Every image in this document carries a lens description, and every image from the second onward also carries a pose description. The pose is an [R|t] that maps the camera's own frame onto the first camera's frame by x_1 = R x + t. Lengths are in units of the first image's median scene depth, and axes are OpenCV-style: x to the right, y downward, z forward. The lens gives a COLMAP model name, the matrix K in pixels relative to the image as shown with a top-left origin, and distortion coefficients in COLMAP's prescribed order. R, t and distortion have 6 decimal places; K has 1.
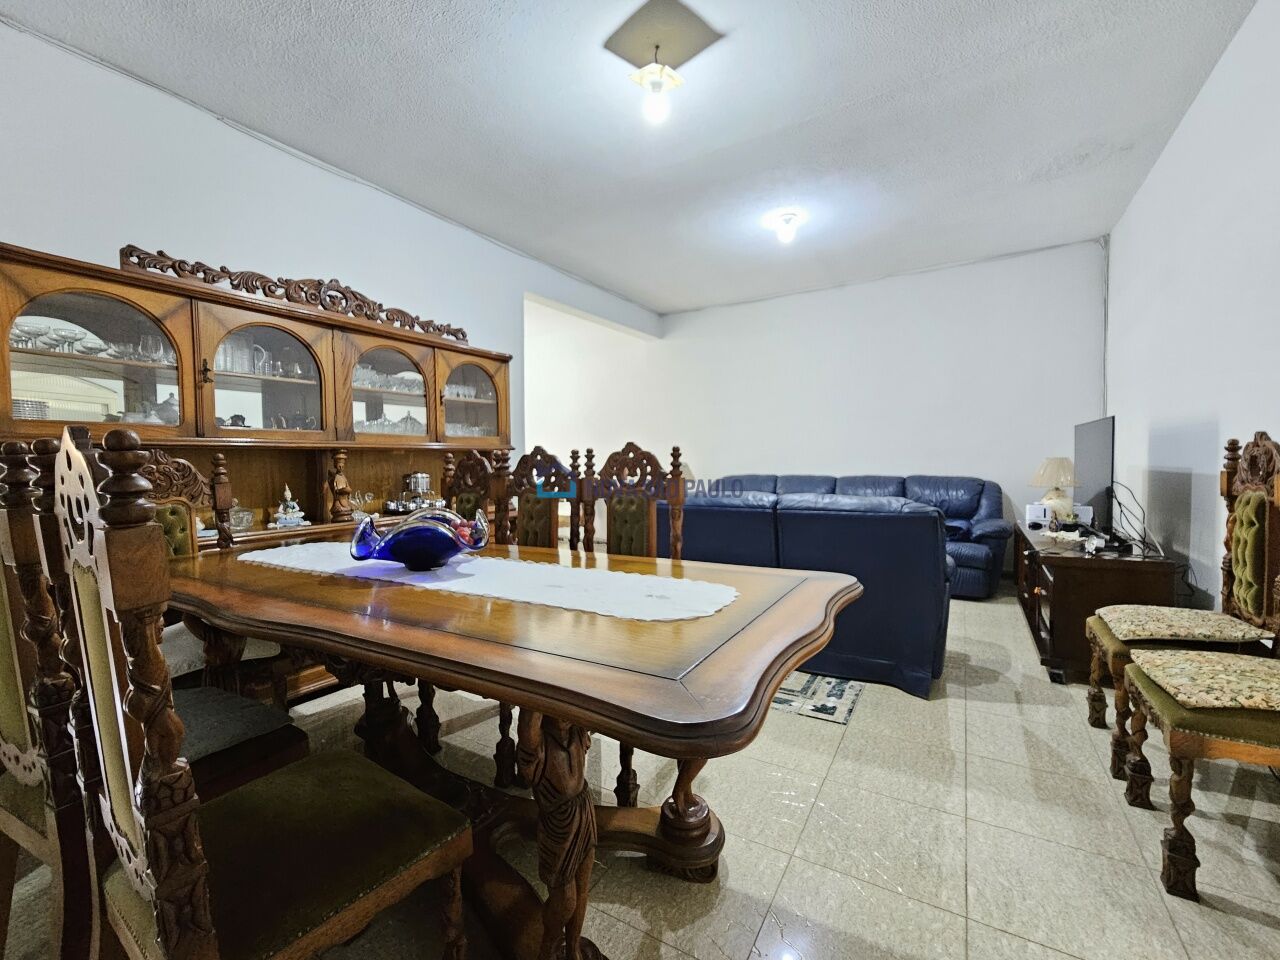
lens RADIAL K [[544.9, 0, 640.0], [0, 544.9, 480.0], [0, 0, 1]] dist [-0.000974, -0.000551]
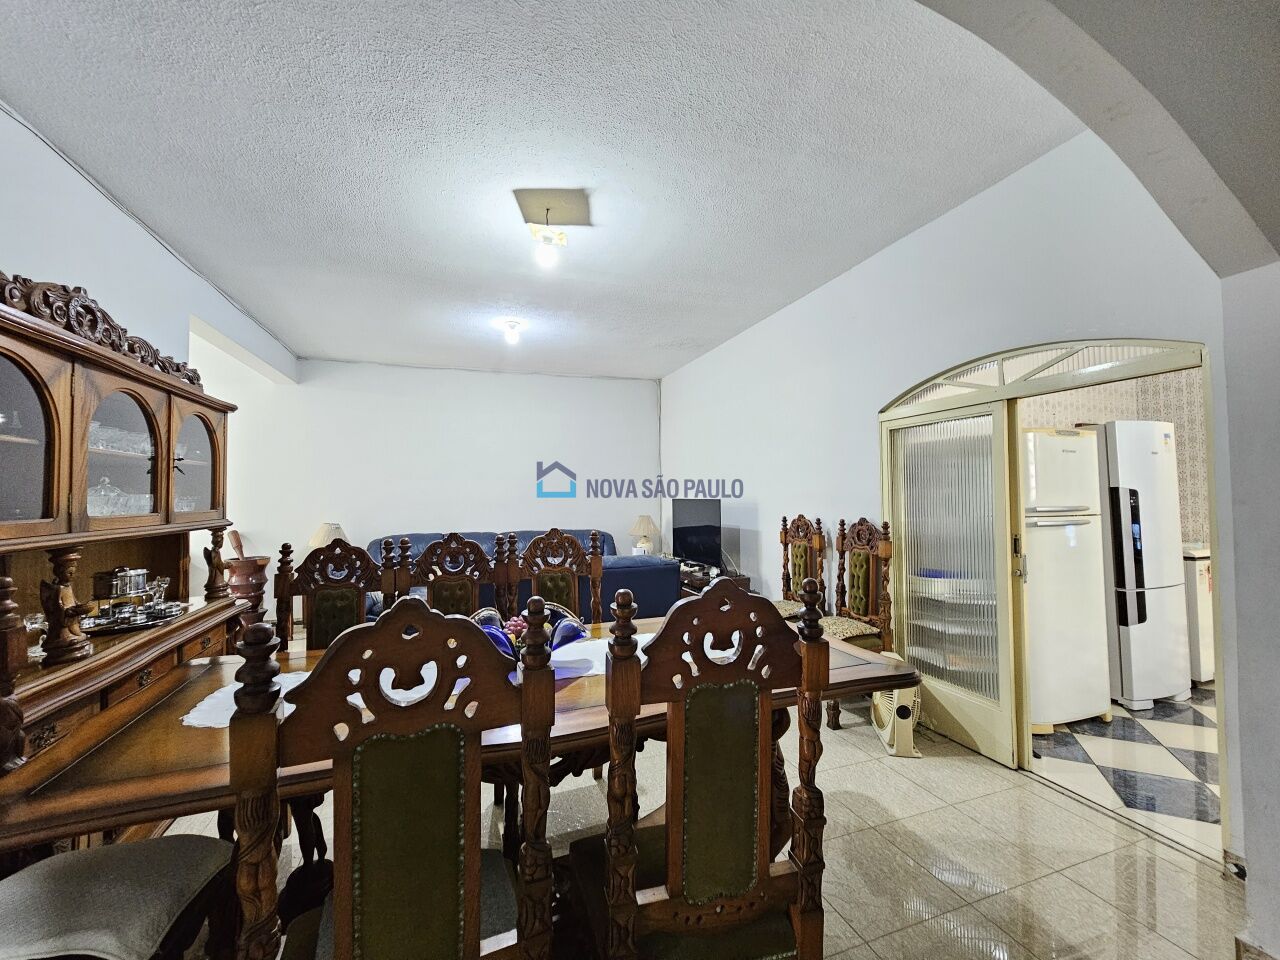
lens RADIAL K [[522.9, 0, 640.0], [0, 522.9, 480.0], [0, 0, 1]] dist [-0.000816, 0.000821]
pose [[0.642406, 0.029748, 0.765787, -0.592872], [0.030182, 0.997489, -0.064067, -0.073257], [-0.765770, 0.064270, 0.639895, 0.084731]]
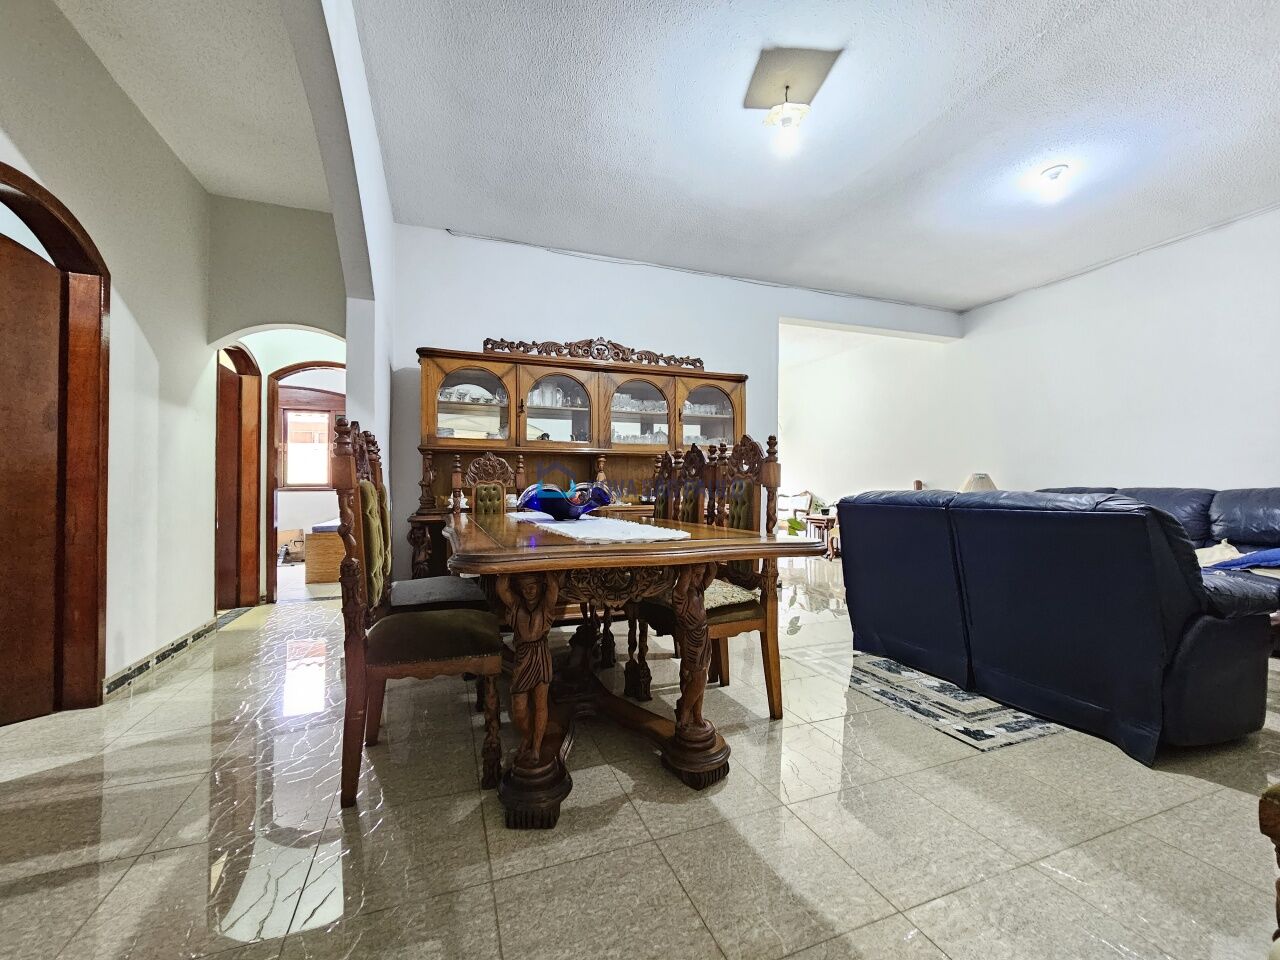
lens RADIAL K [[522.9, 0, 640.0], [0, 522.9, 480.0], [0, 0, 1]] dist [-0.000816, 0.000821]
pose [[0.783513, 0.003192, -0.621367, 0.377573], [-0.031271, 0.998922, -0.034300, 0.053509], [0.620588, 0.046305, 0.782768, -0.002229]]
